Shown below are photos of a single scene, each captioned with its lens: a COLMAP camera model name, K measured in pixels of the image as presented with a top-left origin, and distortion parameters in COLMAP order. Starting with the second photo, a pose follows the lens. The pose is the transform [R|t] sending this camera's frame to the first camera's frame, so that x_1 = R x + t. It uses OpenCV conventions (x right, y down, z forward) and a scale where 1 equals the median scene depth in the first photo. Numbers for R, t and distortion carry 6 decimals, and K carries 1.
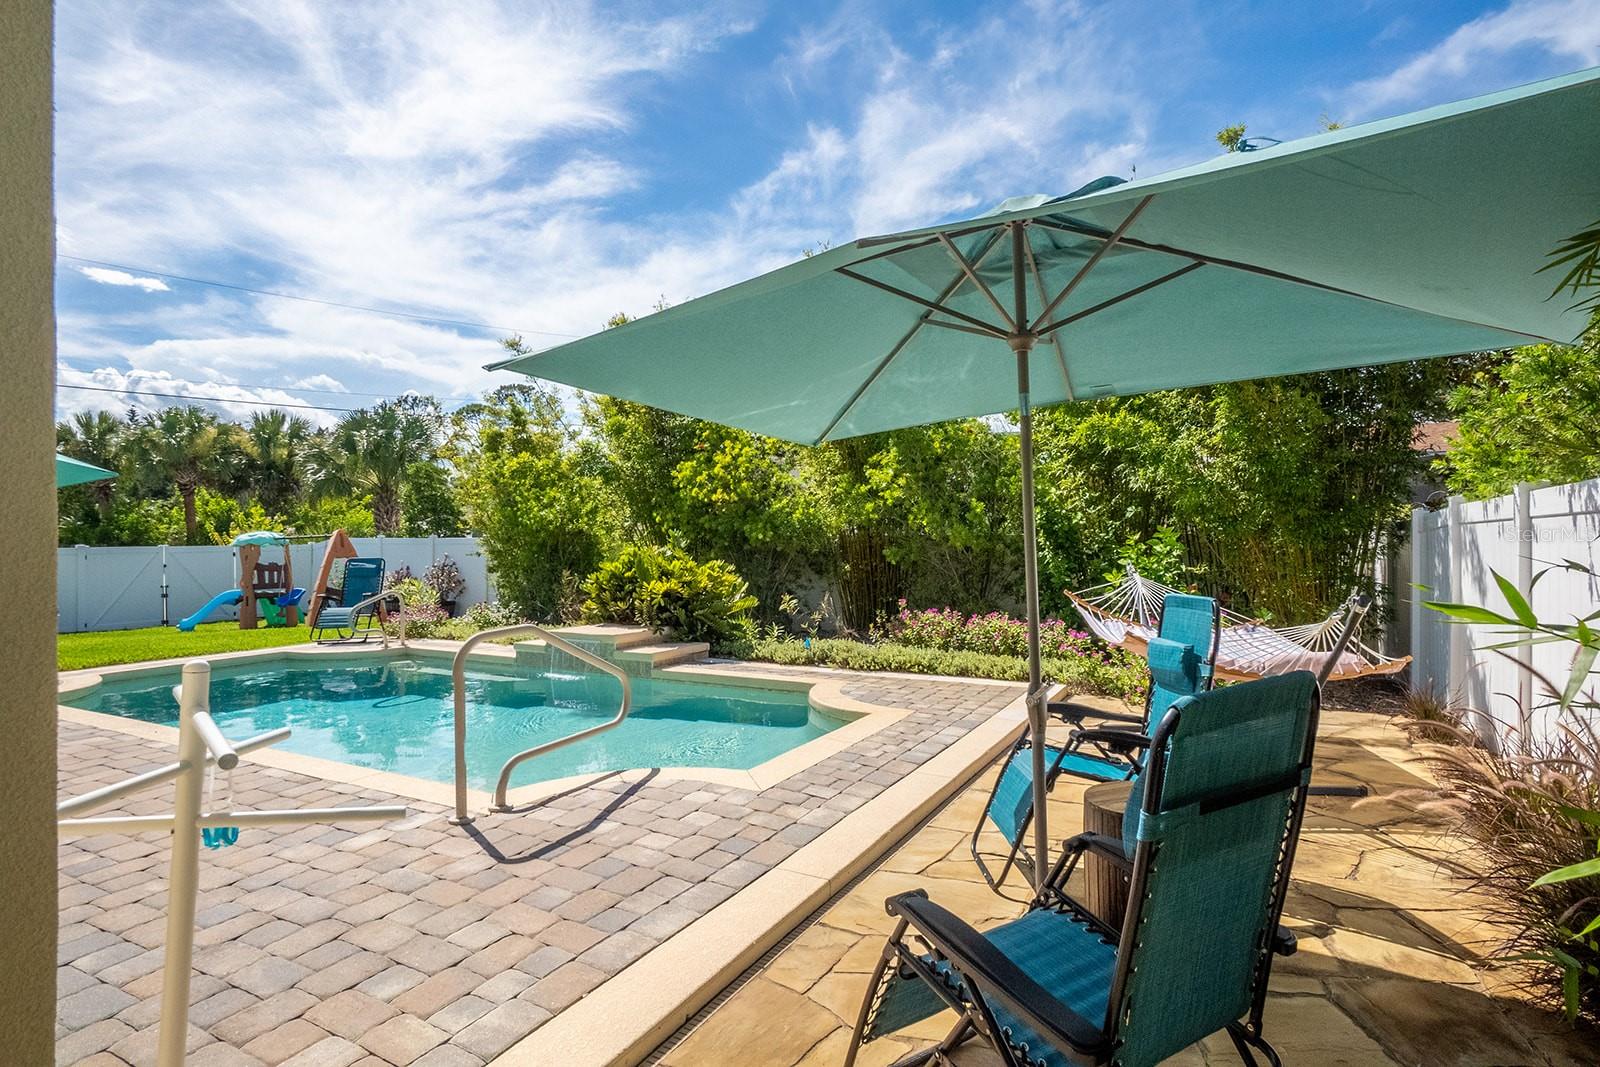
lens RADIAL K [[853.3, 0, 786.3], [0, 853.3, 524.5], [0, 0, 1]] dist [0.000033, 0.001515]
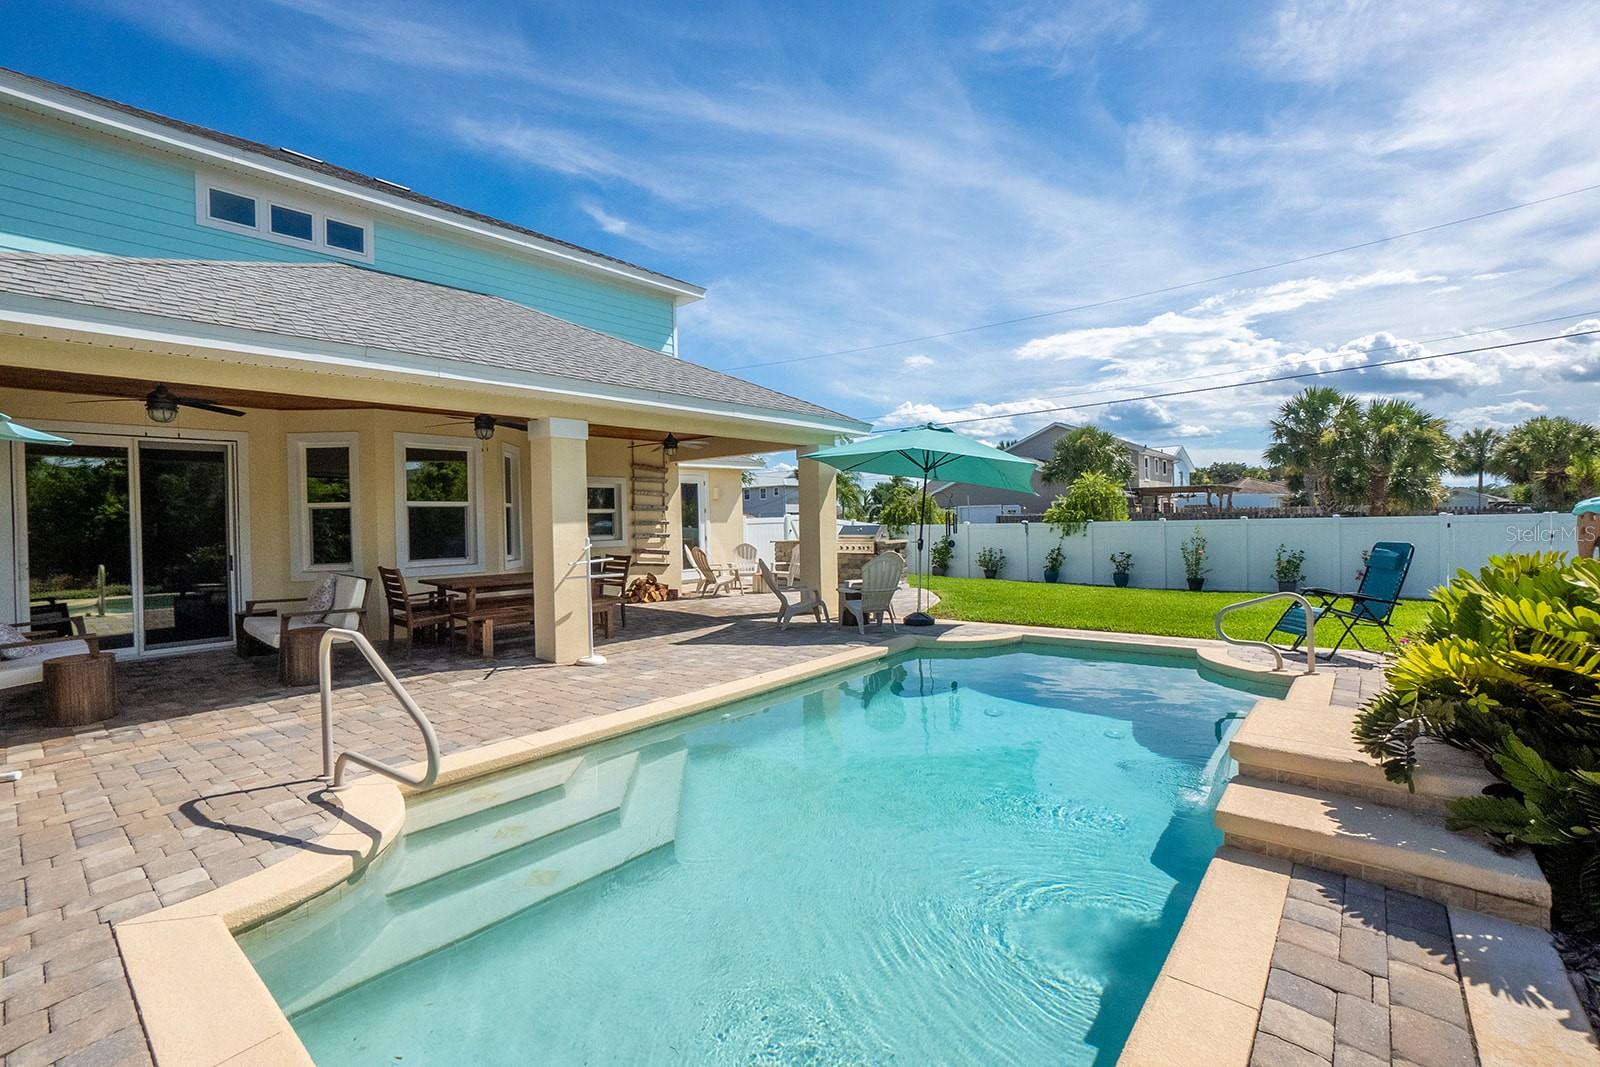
lens RADIAL K [[705.4, 0, 795.6], [0, 705.4, 528.4], [0, 0, 1]] dist [-0.055849, 0.017904]
pose [[-0.186259, 0.024732, -0.982189, 0.138516], [0.037450, 0.999135, 0.018057, -0.000517], [0.981787, -0.033420, -0.187024, 0.570751]]
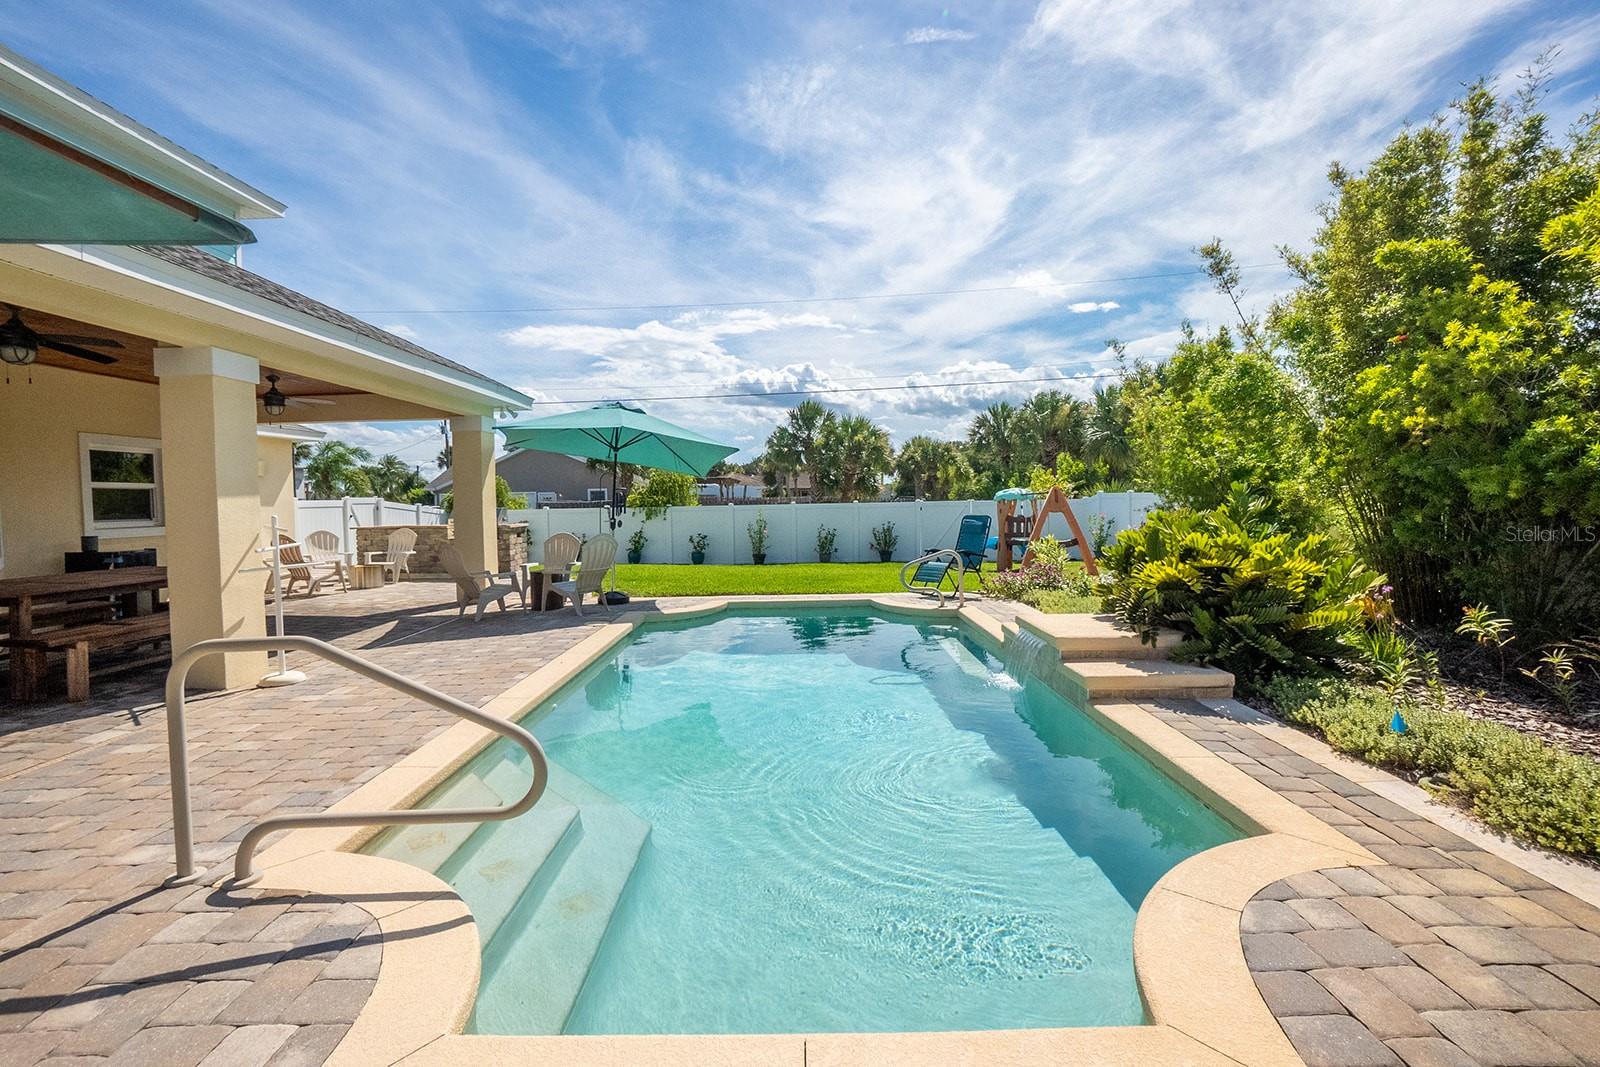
lens RADIAL K [[705.4, 0, 797.5], [0, 705.4, 528.8], [0, 0, 1]] dist [-0.055849, 0.017904]
pose [[0.487105, 0.036803, -0.872567, 0.126806], [0.024940, 0.998118, 0.056021, 0.003654], [0.872987, -0.049050, 0.485271, 0.370530]]
